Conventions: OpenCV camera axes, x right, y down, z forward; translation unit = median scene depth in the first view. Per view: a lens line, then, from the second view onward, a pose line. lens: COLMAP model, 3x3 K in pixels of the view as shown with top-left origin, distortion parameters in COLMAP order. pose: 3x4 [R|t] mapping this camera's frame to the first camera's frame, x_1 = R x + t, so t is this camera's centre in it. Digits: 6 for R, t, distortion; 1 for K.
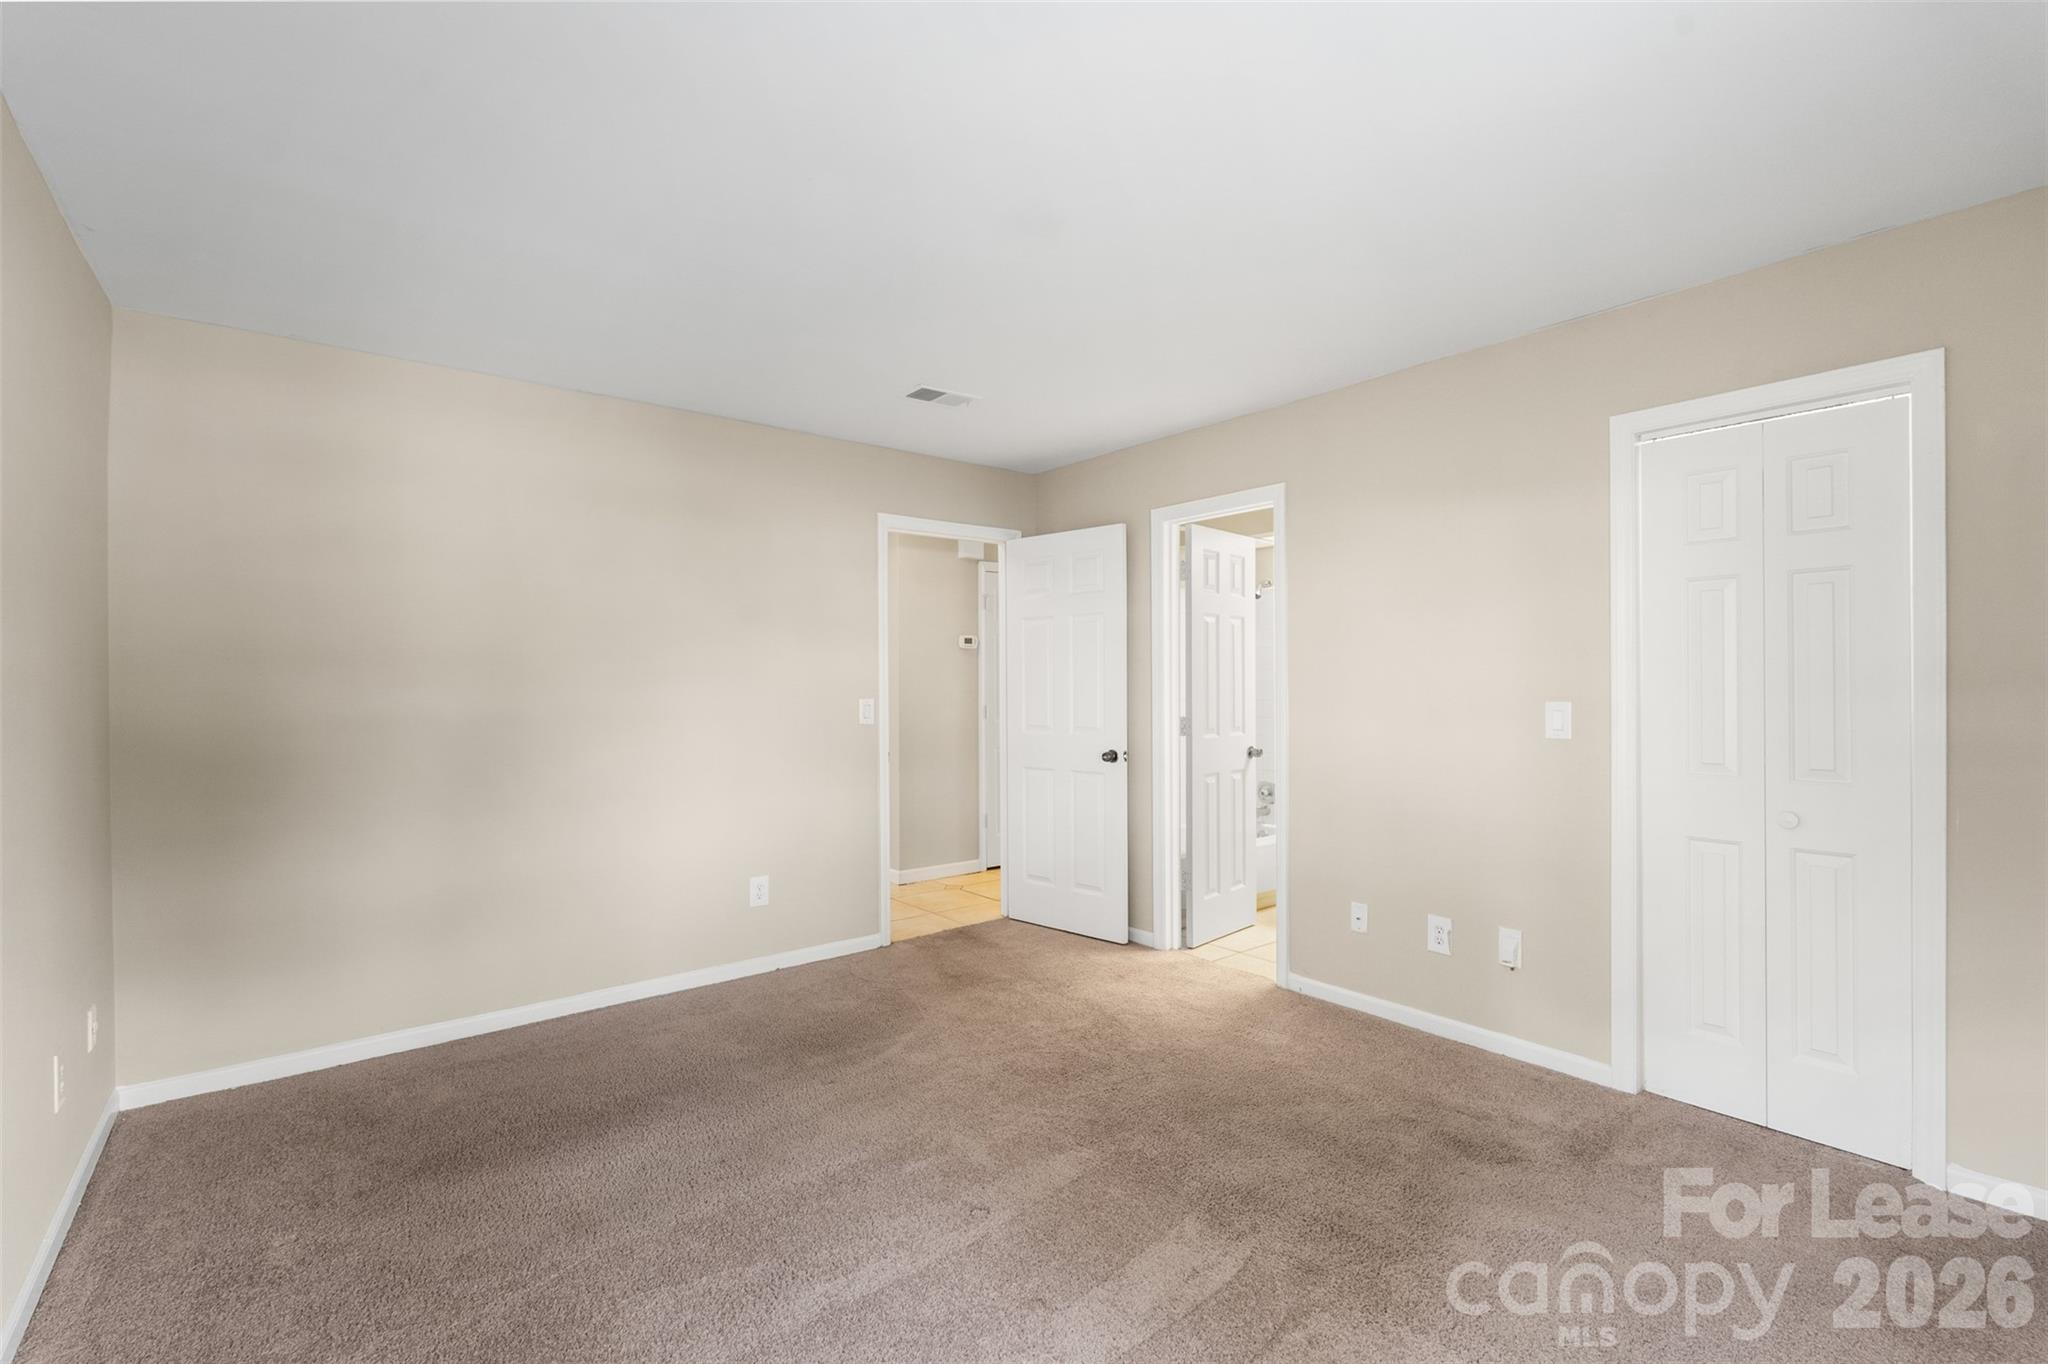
lens RADIAL K [[909.1, 0, 1030.3], [0, 909.1, 686.1], [0, 0, 1]] dist [0.000759, -0.000149]
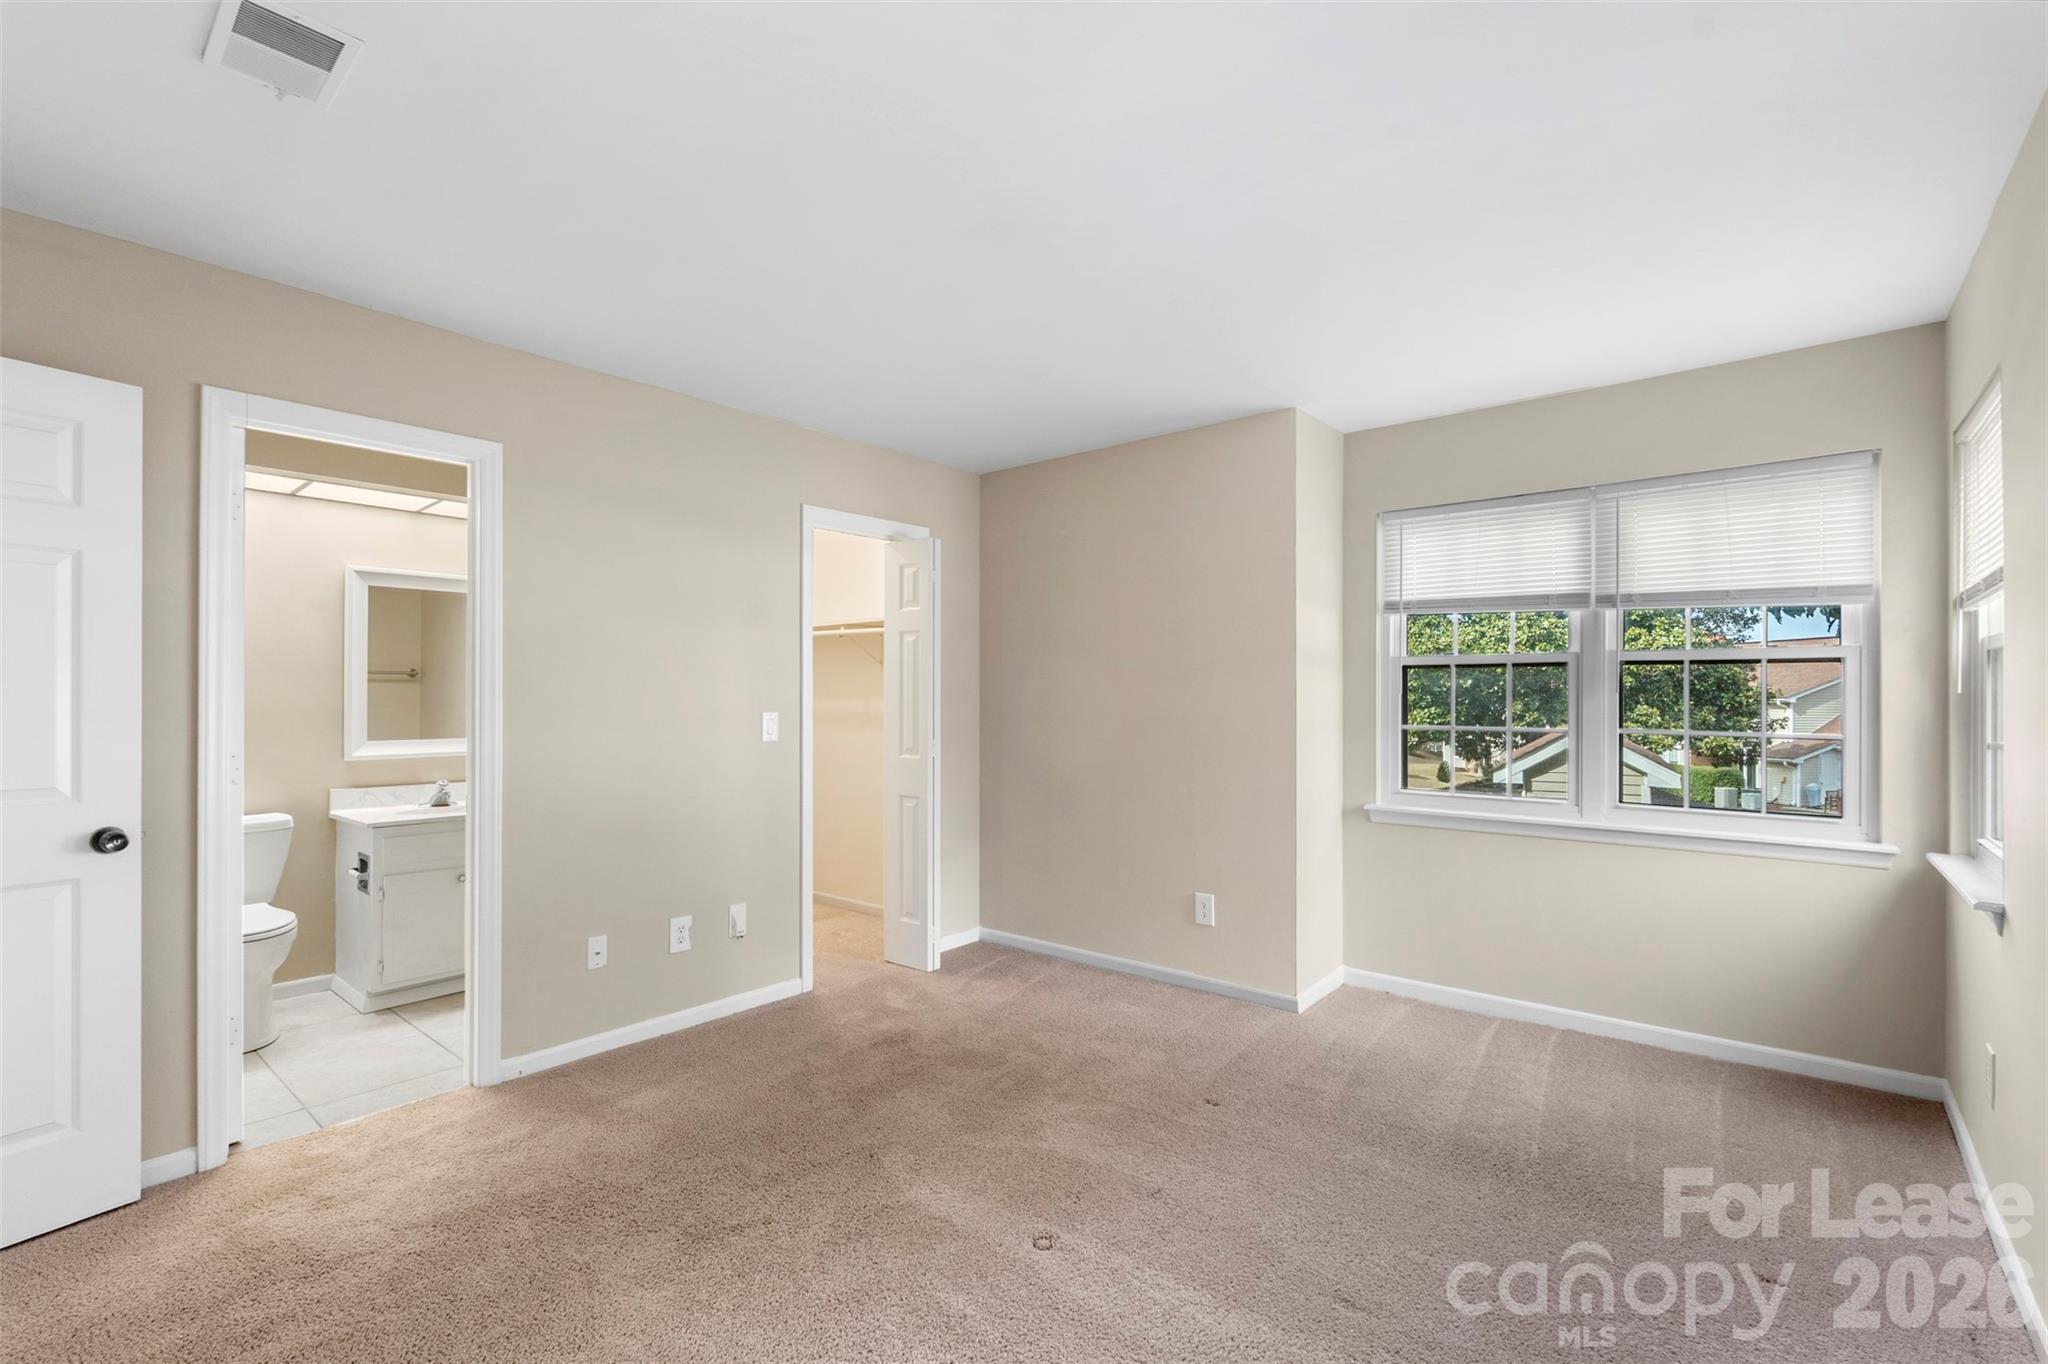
lens RADIAL K [[934.2, 0, 1020.1], [0, 934.2, 693.7], [0, 0, 1]] dist [-0.000965, -0.000099]
pose [[-0.197042, 0.006963, 0.980370, -0.674272], [0.001958, 0.999976, -0.006709, 0.000699], [-0.980393, 0.000598, -0.197051, 0.797176]]
